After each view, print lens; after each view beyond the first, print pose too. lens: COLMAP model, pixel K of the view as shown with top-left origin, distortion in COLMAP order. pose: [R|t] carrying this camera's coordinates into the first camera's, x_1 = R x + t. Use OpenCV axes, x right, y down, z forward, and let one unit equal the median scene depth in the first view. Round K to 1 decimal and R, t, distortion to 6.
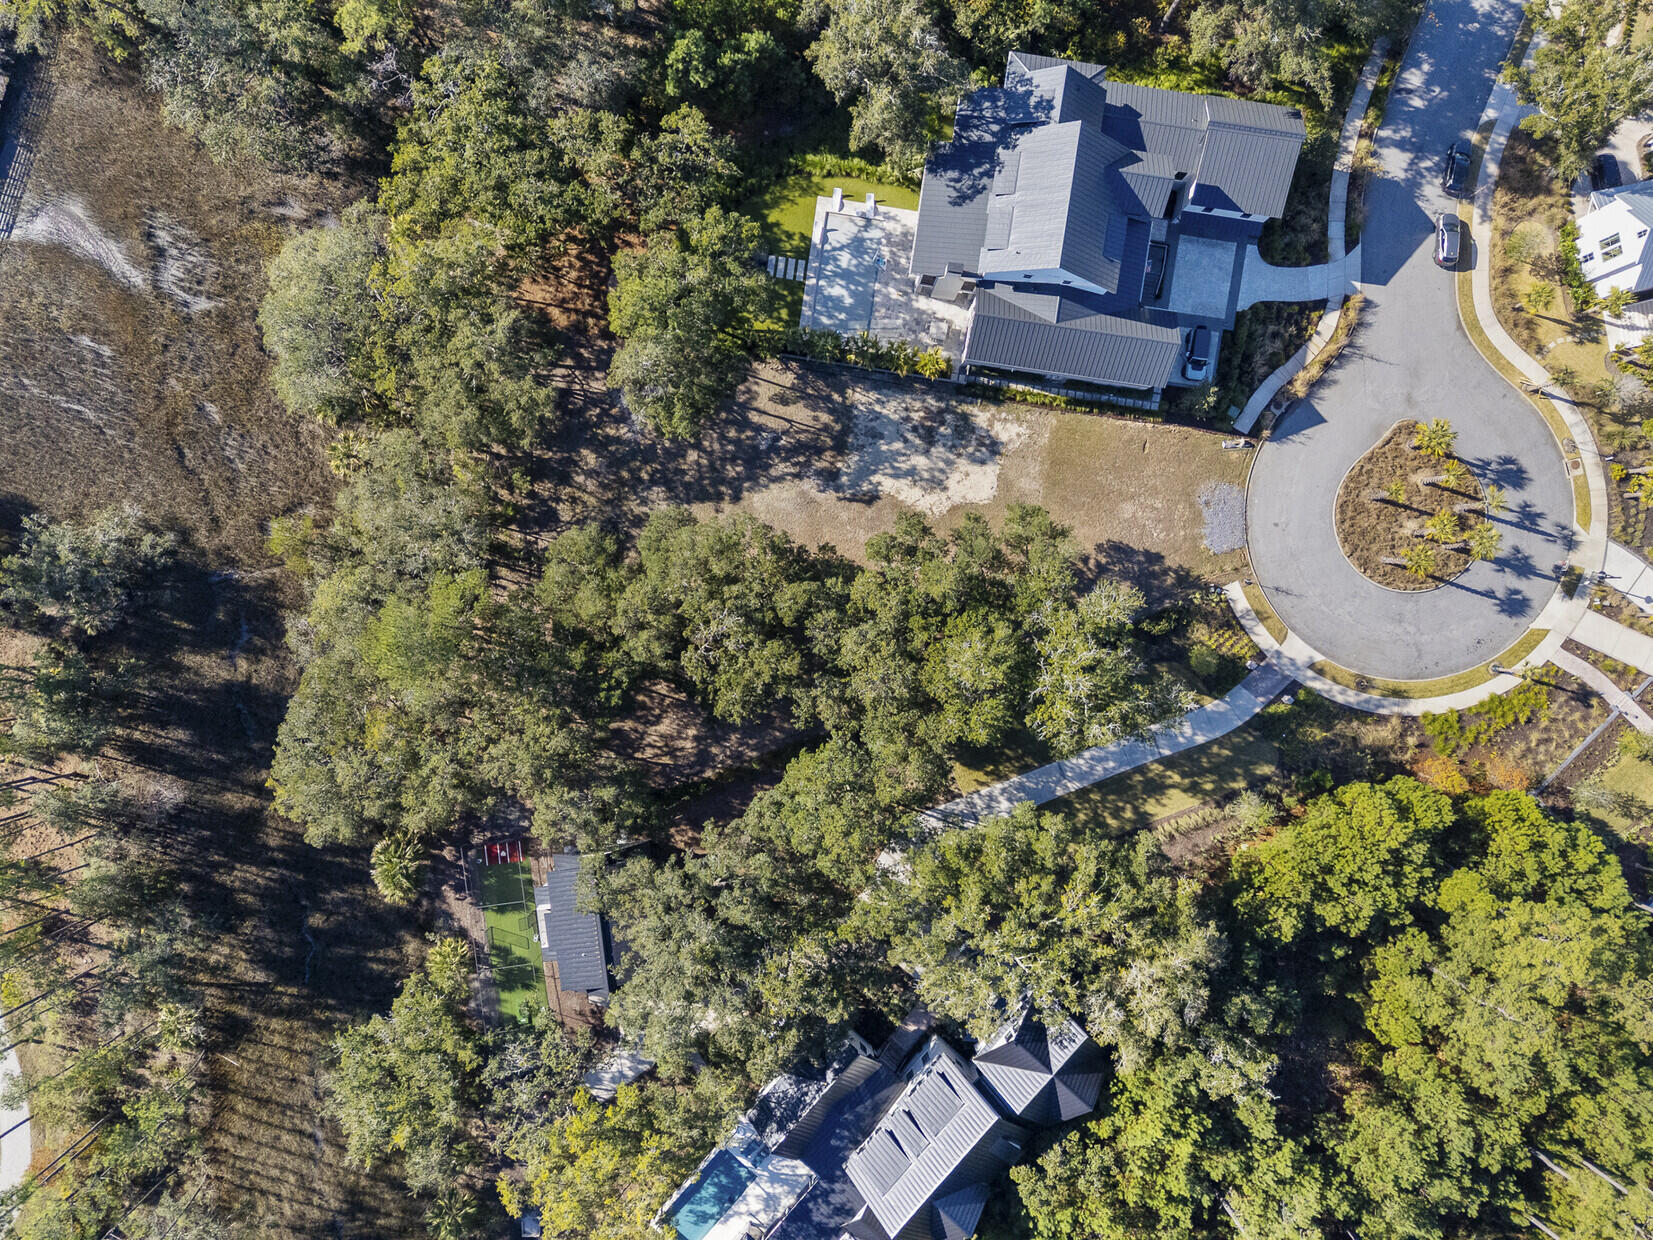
lens RADIAL K [[1225.9, 0, 818.4], [0, 1225.9, 619.5], [0, 0, 1]] dist [0.047678, -0.055446]
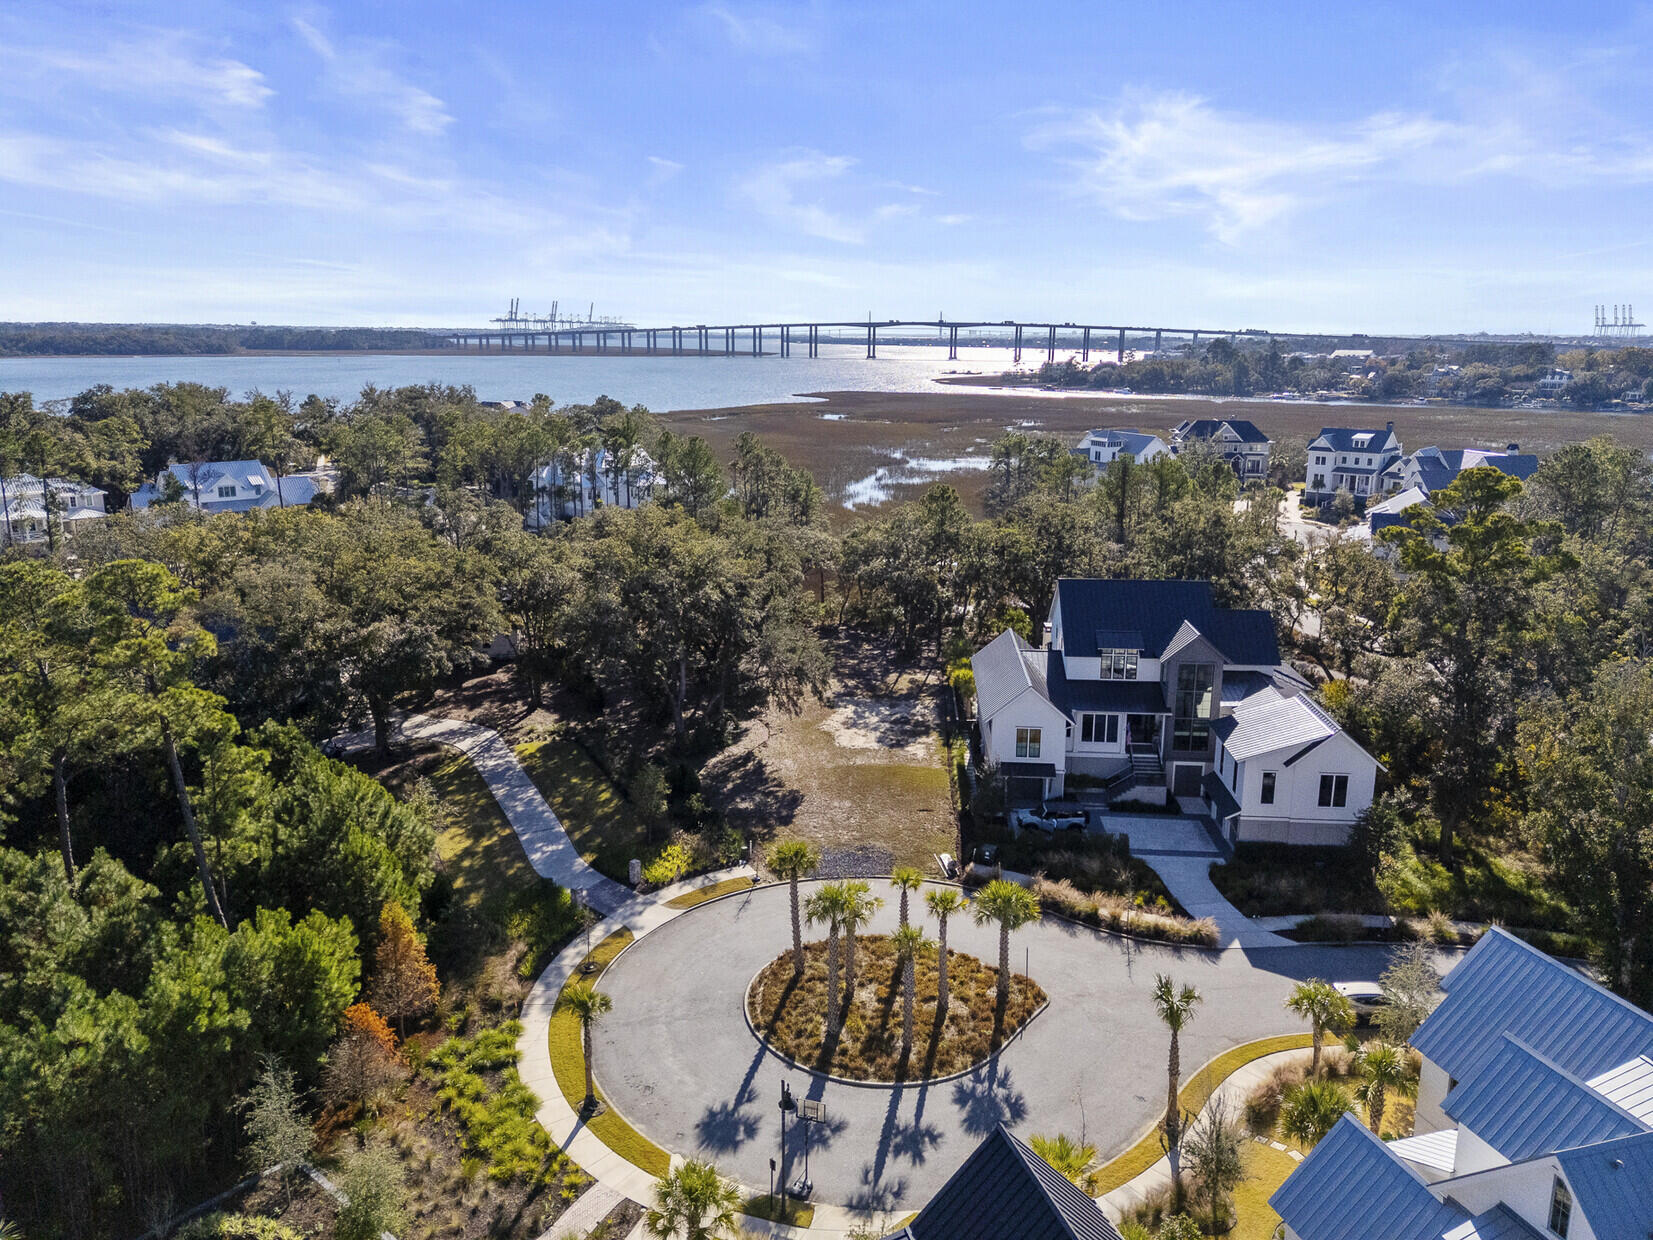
lens RADIAL K [[1225.9, 0, 825.1], [0, 1225.9, 628.0], [0, 0, 1]] dist [0.047678, -0.055446]
pose [[0.081388, 0.222441, -0.971543, 0.999492], [-0.996356, -0.006771, -0.085017, -0.008855], [-0.025490, 0.974923, 0.221079, 0.714838]]
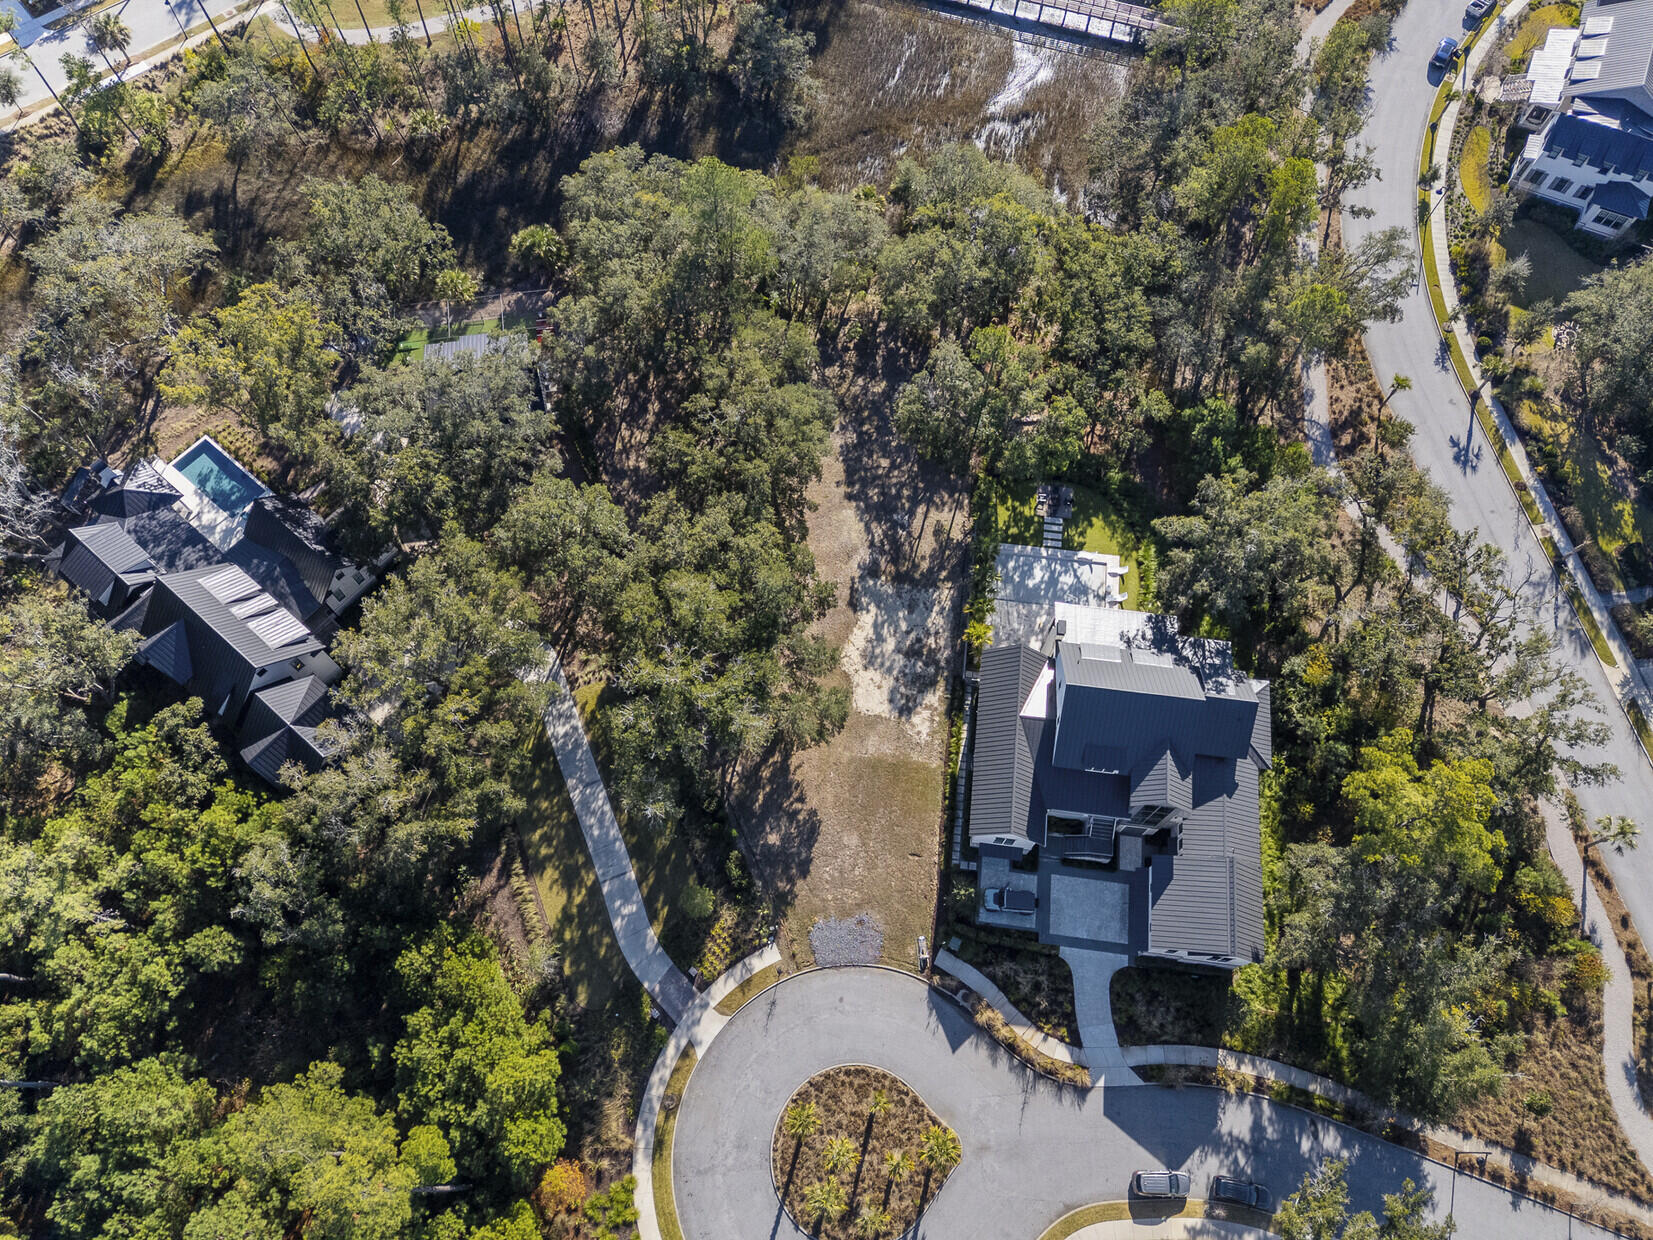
lens RADIAL K [[1225.9, 0, 834.7], [0, 1225.9, 606.1], [0, 0, 1]] dist [0.047678, -0.055446]
pose [[0.030585, 0.907774, -0.418343, 0.497814], [-0.998705, 0.010728, -0.049736, -0.027882], [-0.040661, 0.419322, 0.906927, 0.014072]]
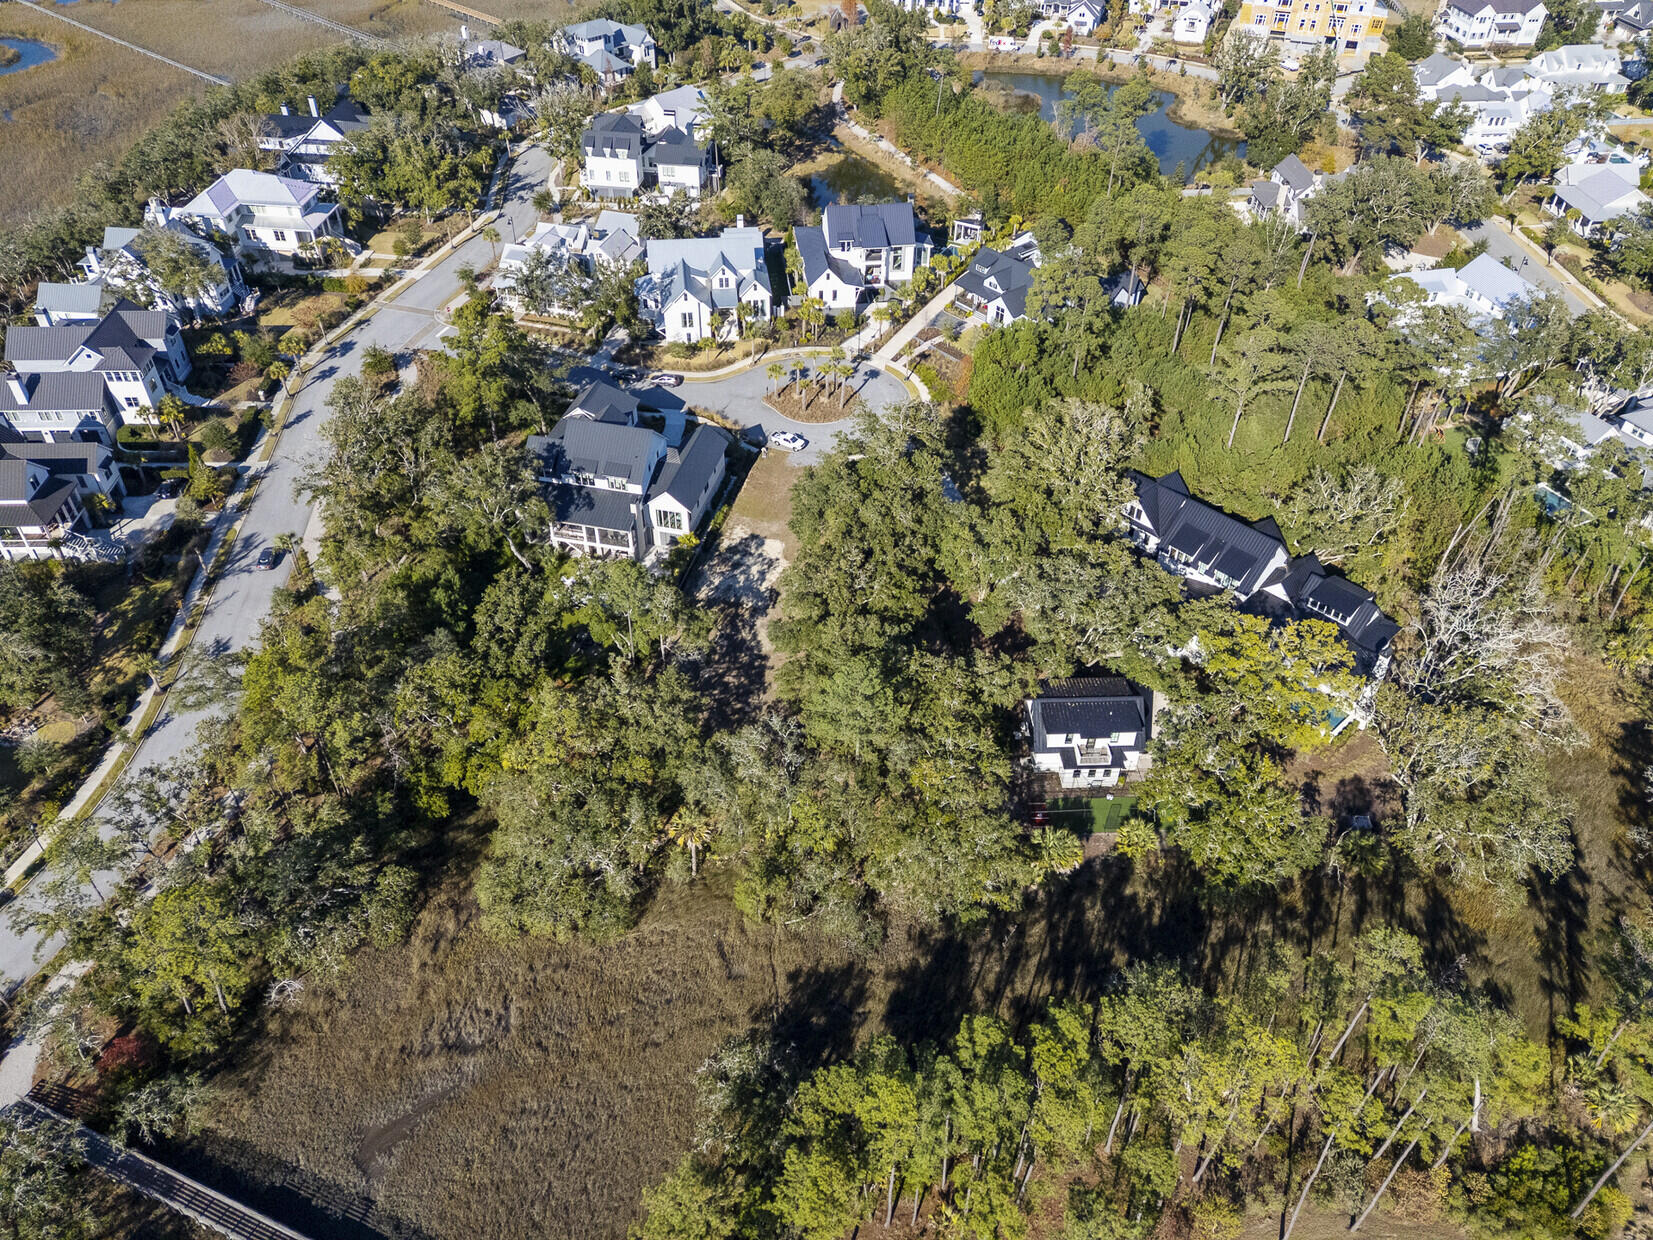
lens RADIAL K [[1225.9, 0, 830.3], [0, 1225.9, 620.5], [0, 0, 1]] dist [0.047678, -0.055446]
pose [[0.073962, -0.663562, 0.744456, -1.027682], [0.997204, 0.057175, -0.048111, 0.034866], [-0.010640, 0.745933, 0.665936, 0.077032]]
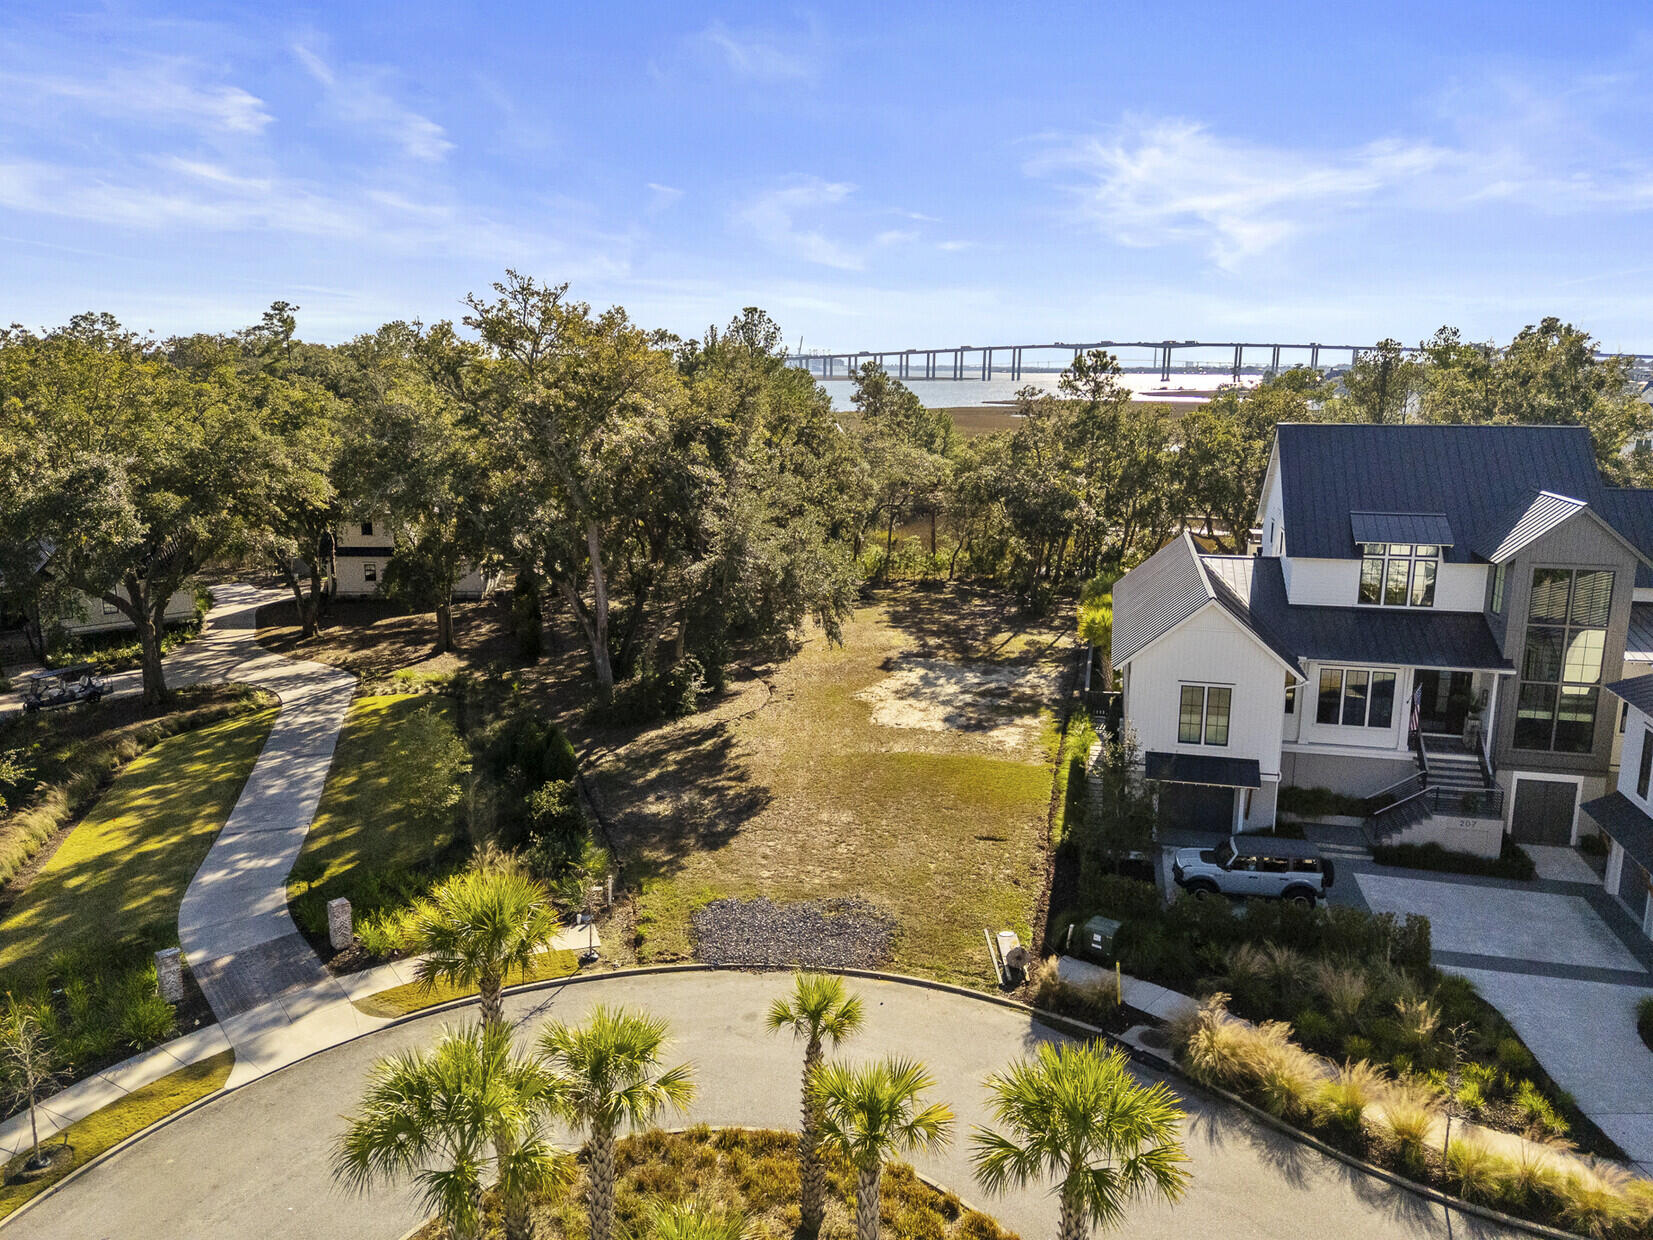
lens RADIAL K [[1225.9, 0, 826.5], [0, 1225.9, 623.7], [0, 0, 1]] dist [0.047678, -0.055446]
pose [[-0.083244, 0.191009, -0.978052, 0.651802], [-0.996125, -0.043912, 0.076206, -0.114073], [-0.028392, 0.980606, 0.193924, 0.855268]]
